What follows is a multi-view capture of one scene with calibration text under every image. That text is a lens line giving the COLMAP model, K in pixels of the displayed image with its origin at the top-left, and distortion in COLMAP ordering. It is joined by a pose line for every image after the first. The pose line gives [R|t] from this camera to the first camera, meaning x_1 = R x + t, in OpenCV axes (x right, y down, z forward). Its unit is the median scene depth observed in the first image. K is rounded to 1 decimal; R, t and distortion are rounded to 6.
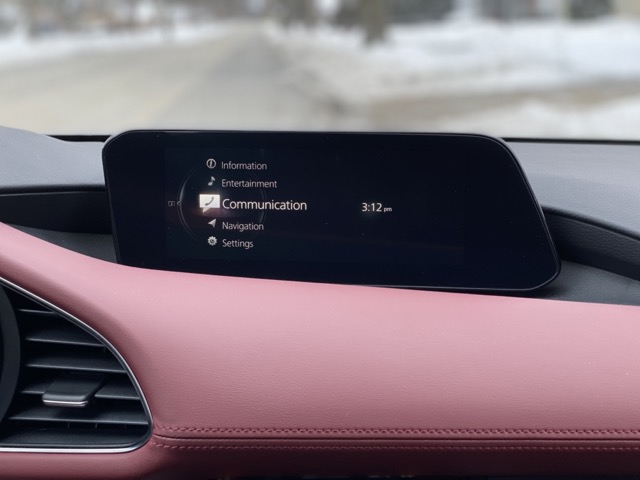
lens RADIAL K [[974.7, 0, 306.0], [0, 974.7, 215.9], [0, 0, 1]] dist [0.041231, 0.009174]
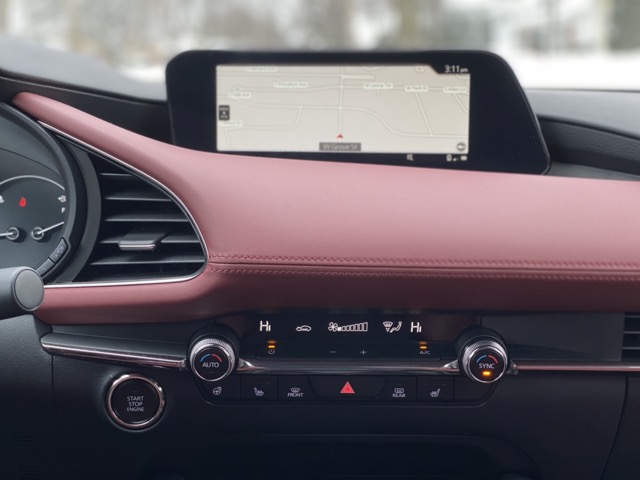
lens RADIAL K [[958.5, 0, 320.0], [0, 958.5, 240.0], [0, 0, 1]] dist [0.048728, 0.074150]
pose [[0.999500, 0.006787, -0.030885, 0.021723], [-0.007198, 0.999887, -0.013221, 0.197996], [0.030792, 0.013437, 0.999436, -0.205566]]
